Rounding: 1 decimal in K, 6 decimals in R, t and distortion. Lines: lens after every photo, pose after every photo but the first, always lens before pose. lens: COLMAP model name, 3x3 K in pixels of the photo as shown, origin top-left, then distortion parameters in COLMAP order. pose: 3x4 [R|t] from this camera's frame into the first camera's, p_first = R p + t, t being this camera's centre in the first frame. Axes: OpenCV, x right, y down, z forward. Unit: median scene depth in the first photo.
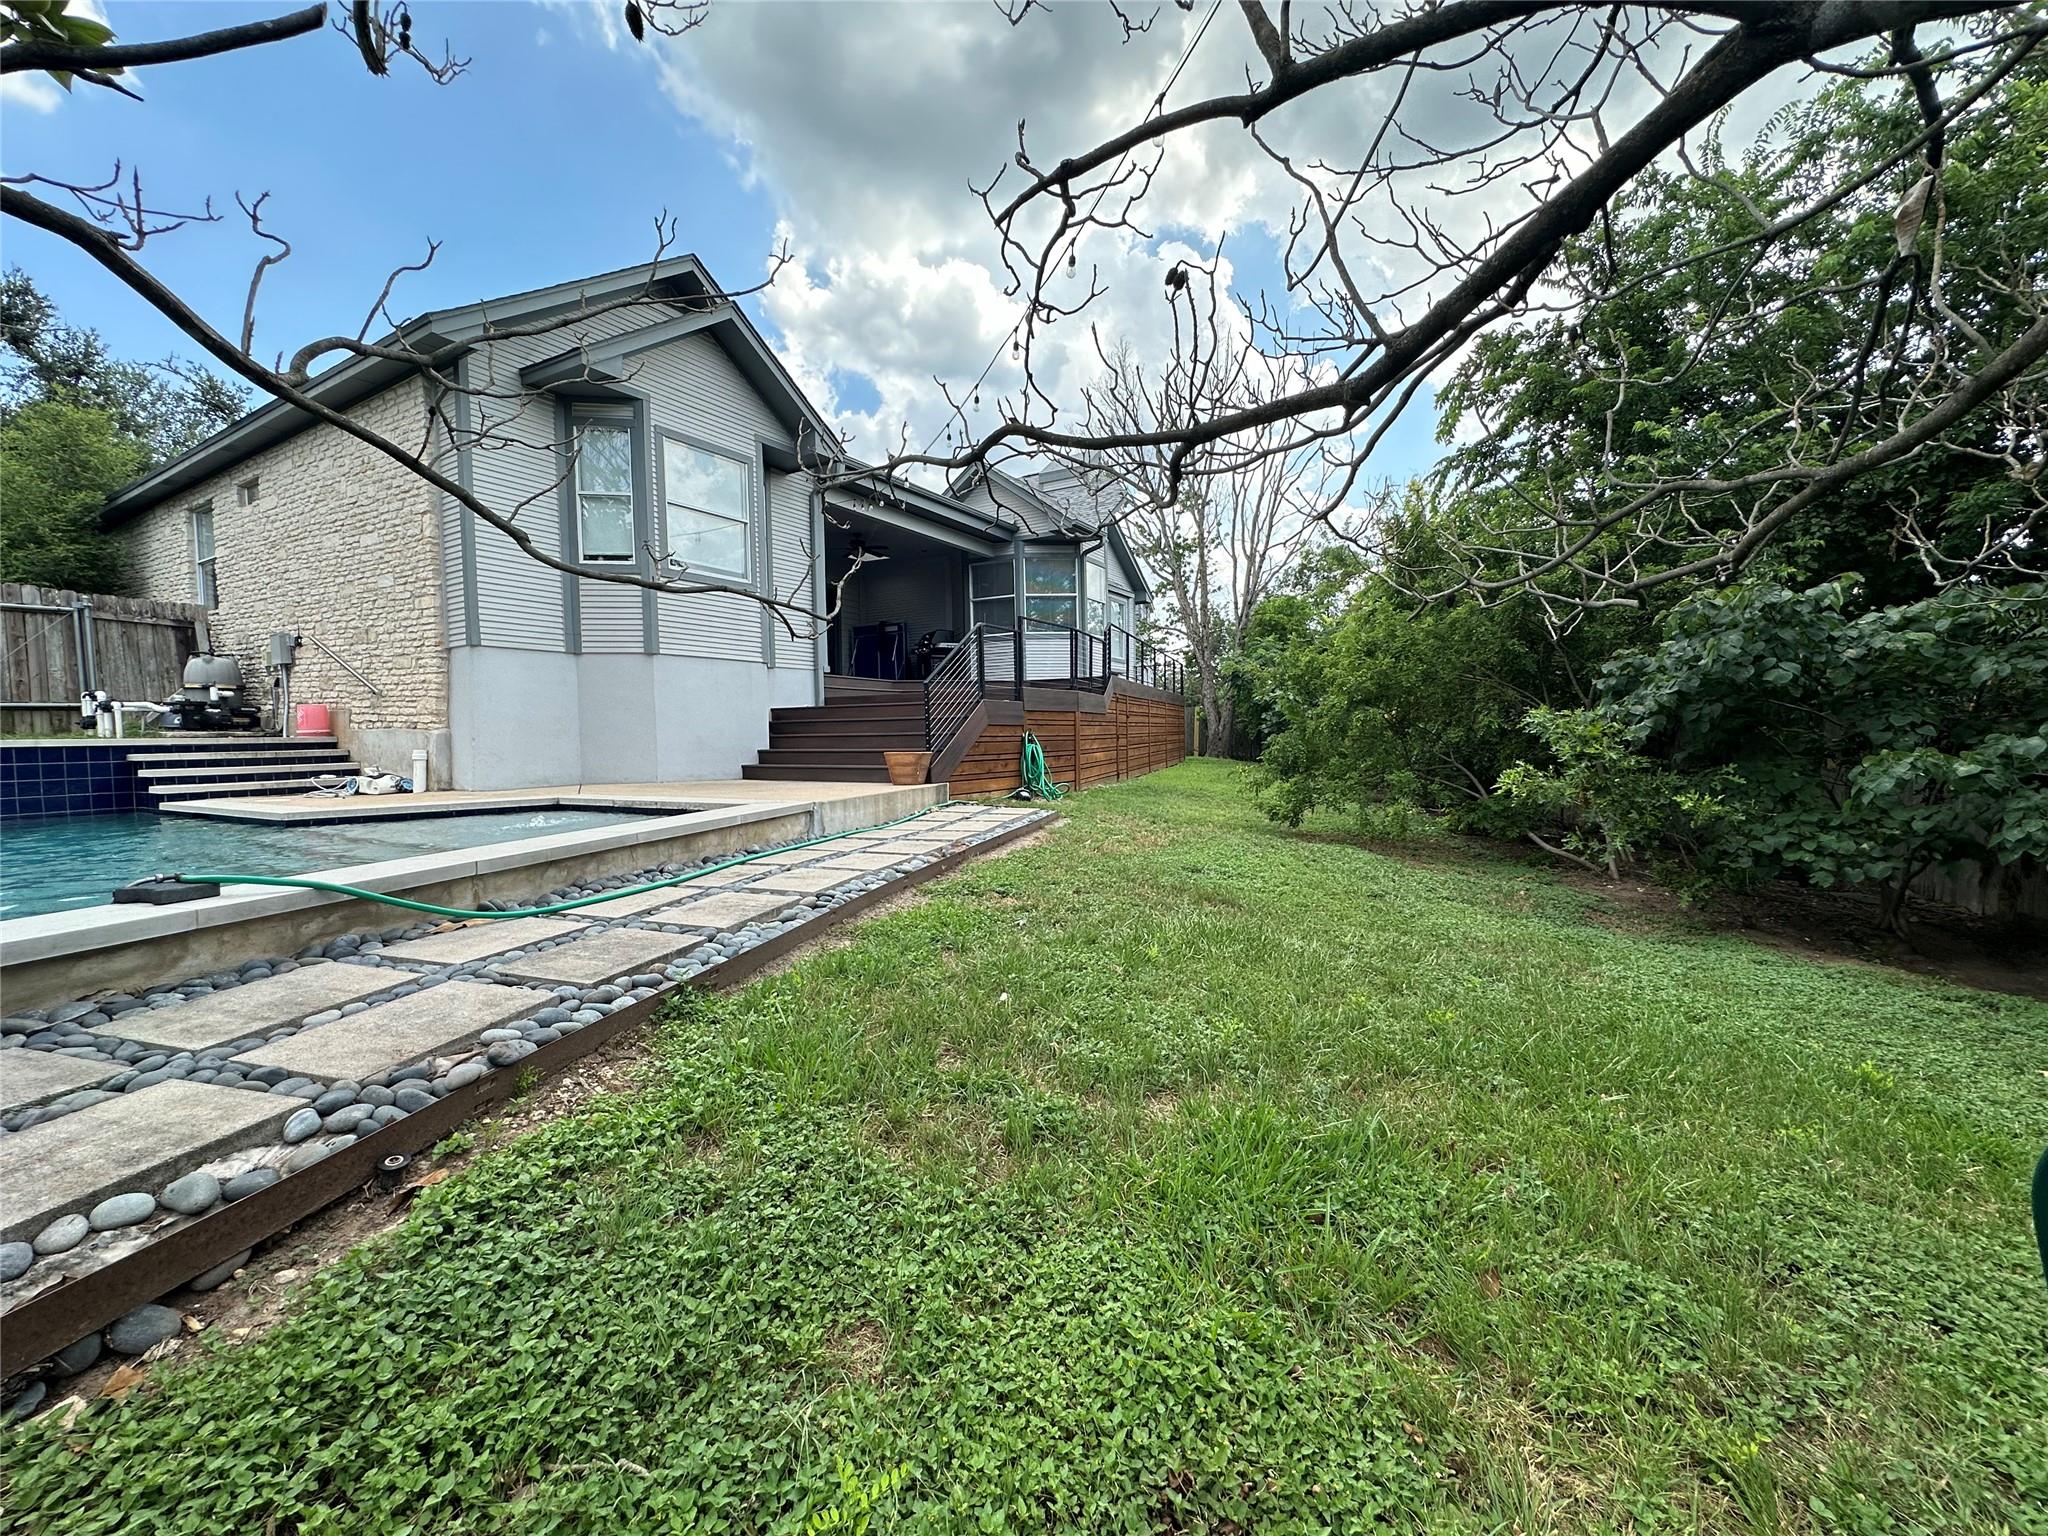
lens RADIAL K [[812.4, 0, 1019.6], [0, 812.4, 761.8], [0, 0, 1]] dist [-0.001696, 0.000197]
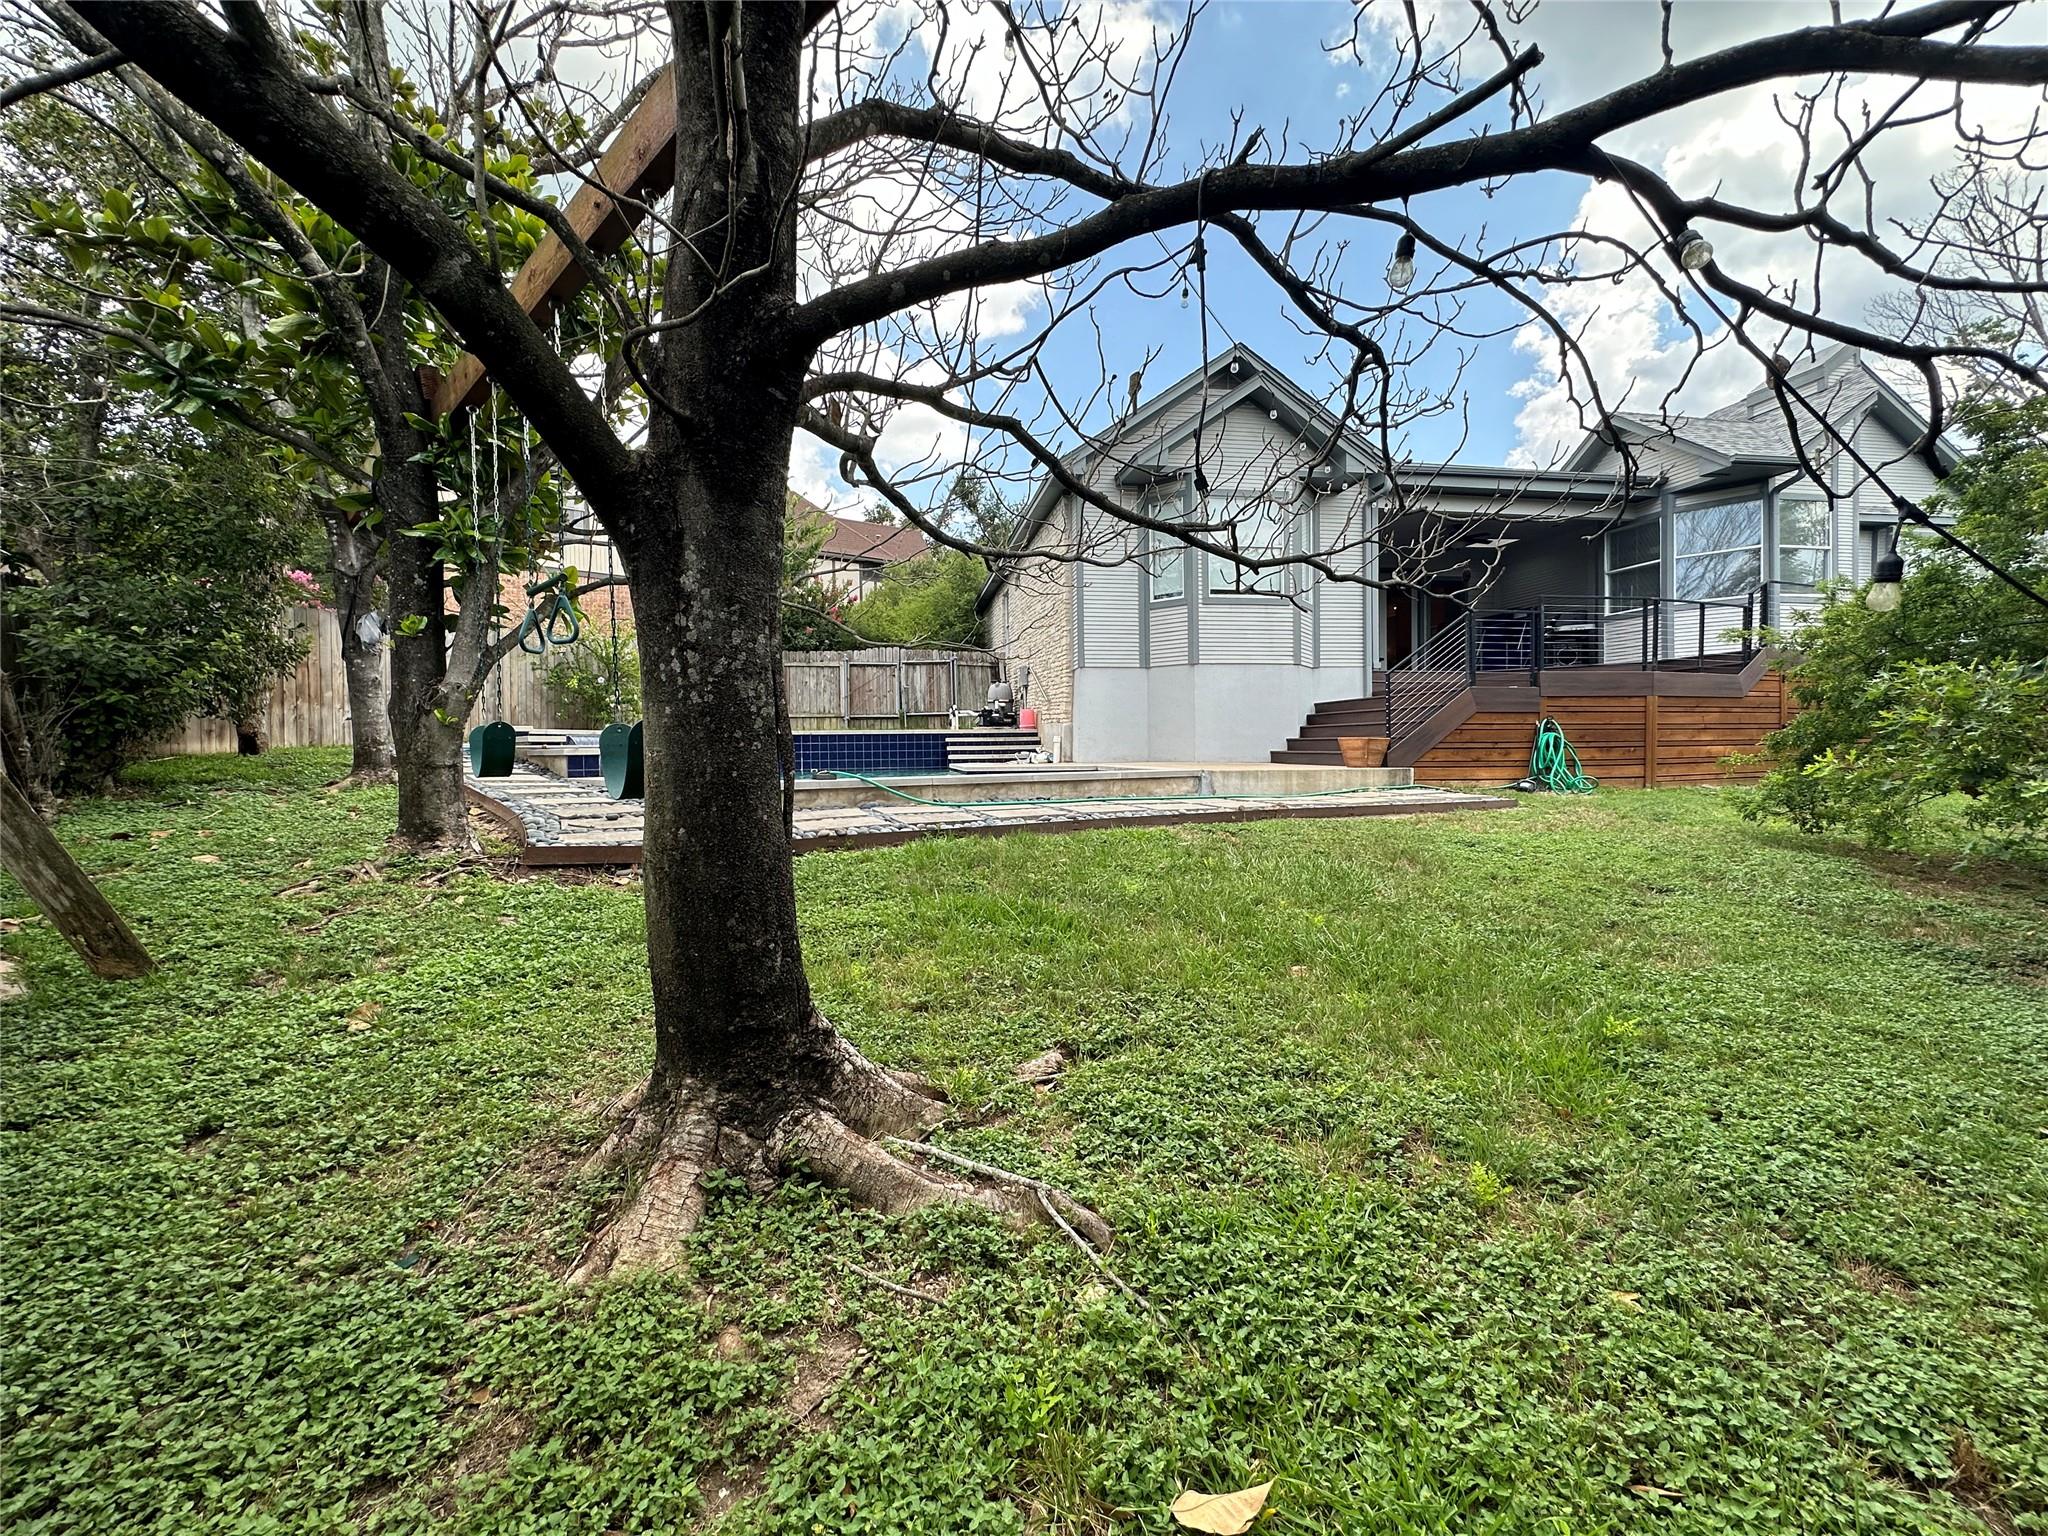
lens RADIAL K [[812.4, 0, 1030.9], [0, 812.4, 767.1], [0, 0, 1]] dist [-0.001696, 0.000197]
pose [[0.653678, 0.027974, -0.756256, 0.304984], [-0.025938, 0.999558, 0.014554, 0.017476], [0.756328, 0.010102, 0.654114, -0.048628]]
